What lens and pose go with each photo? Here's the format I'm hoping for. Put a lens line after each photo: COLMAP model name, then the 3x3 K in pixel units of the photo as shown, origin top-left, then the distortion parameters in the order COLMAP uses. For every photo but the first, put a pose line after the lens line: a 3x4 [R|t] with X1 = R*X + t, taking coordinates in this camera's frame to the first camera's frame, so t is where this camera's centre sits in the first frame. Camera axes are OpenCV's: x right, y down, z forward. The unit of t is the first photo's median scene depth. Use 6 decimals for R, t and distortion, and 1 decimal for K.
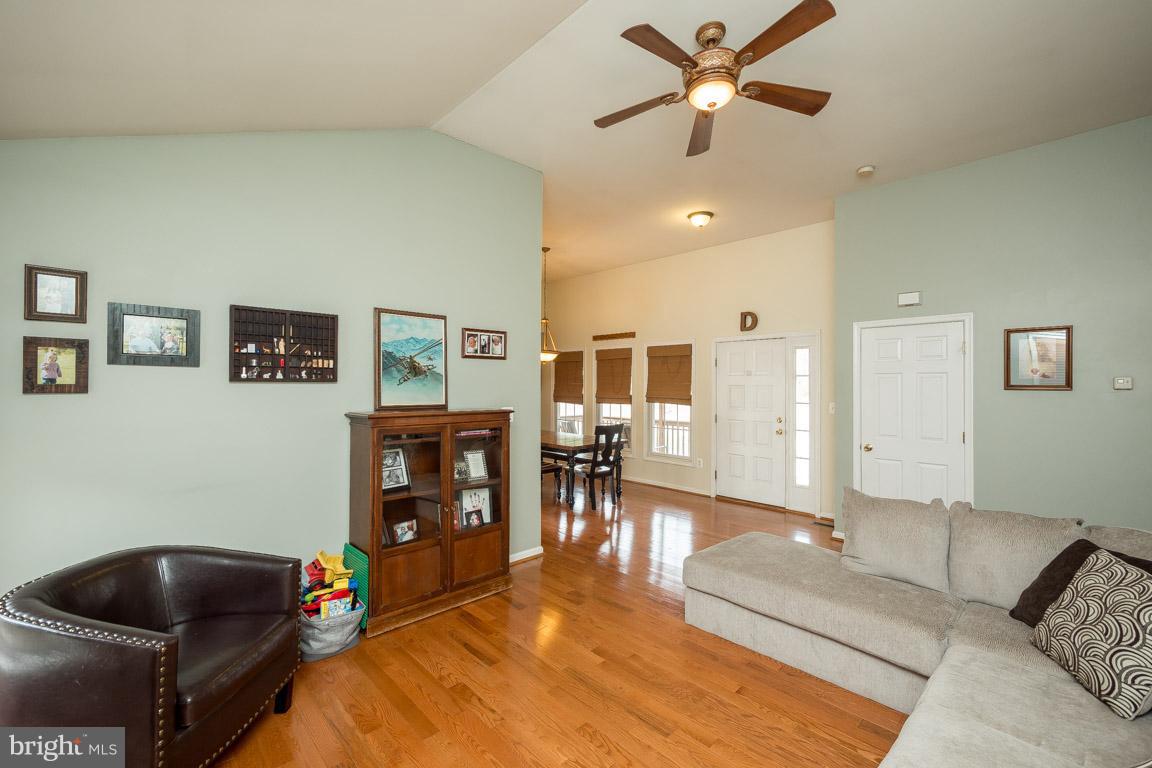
lens RADIAL K [[478.0, 0, 581.7], [0, 478.0, 380.6], [0, 0, 1]] dist [0.002937, 0.000710]
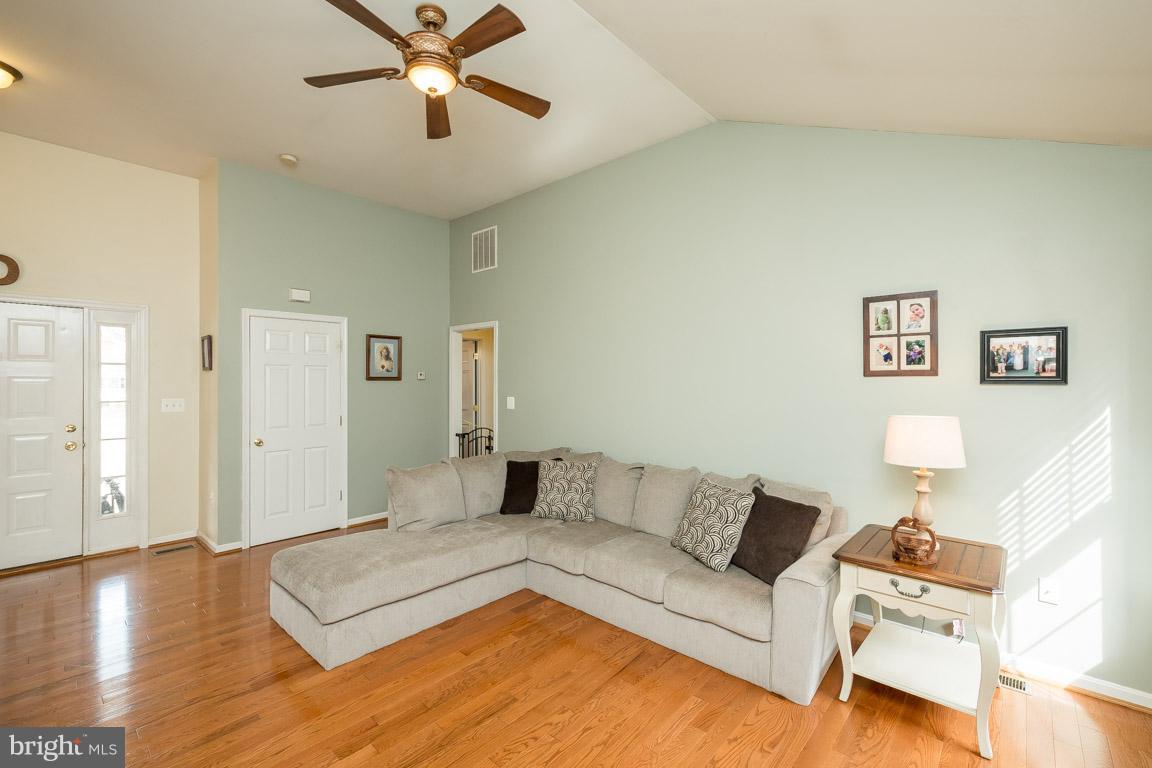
lens RADIAL K [[496.5, 0, 581.3], [0, 496.5, 379.9], [0, 0, 1]] dist [0.013331, 0.000239]
pose [[-0.062216, -0.003336, 0.998057, -0.293797], [-0.009879, 0.999947, 0.002726, 0.004512], [-0.998014, -0.009690, -0.062245, 0.286309]]
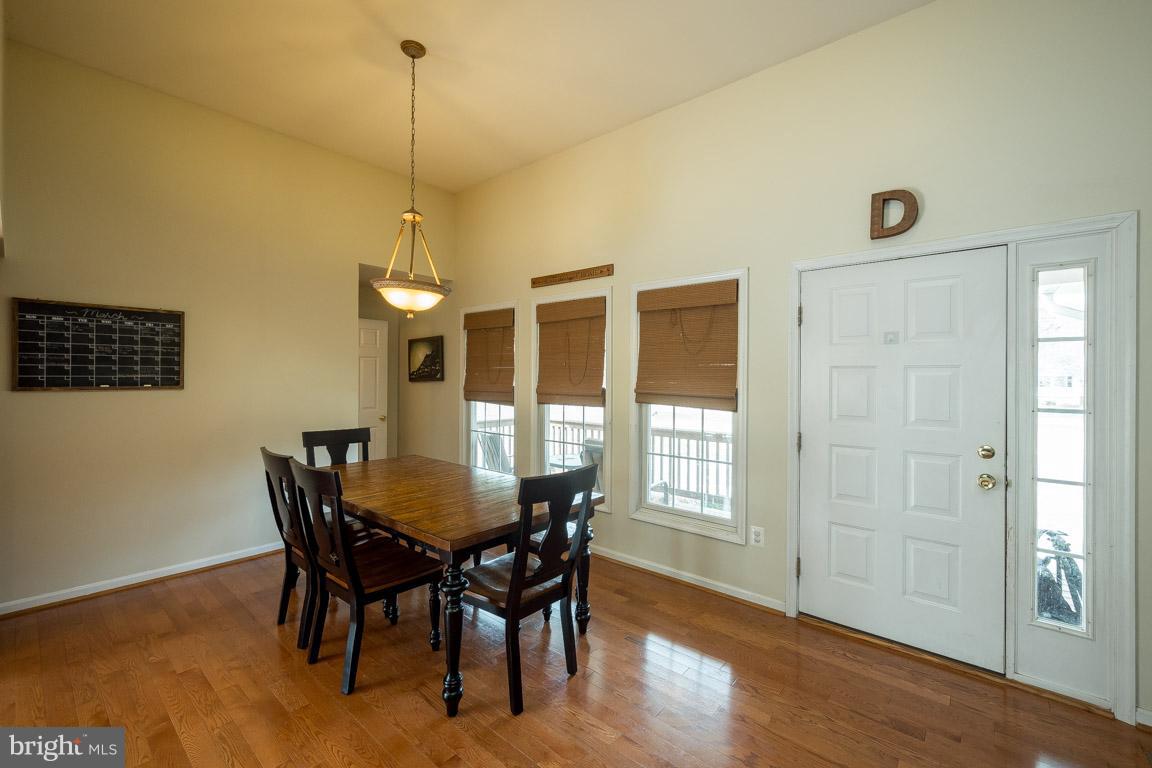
lens RADIAL K [[478.0, 0, 581.7], [0, 478.0, 380.6], [0, 0, 1]] dist [0.002937, 0.000710]
pose [[0.995106, 0.003043, 0.098771, 0.032508], [-0.004407, 0.999898, 0.013592, 0.016453], [-0.098719, -0.013961, 0.995017, 0.554523]]
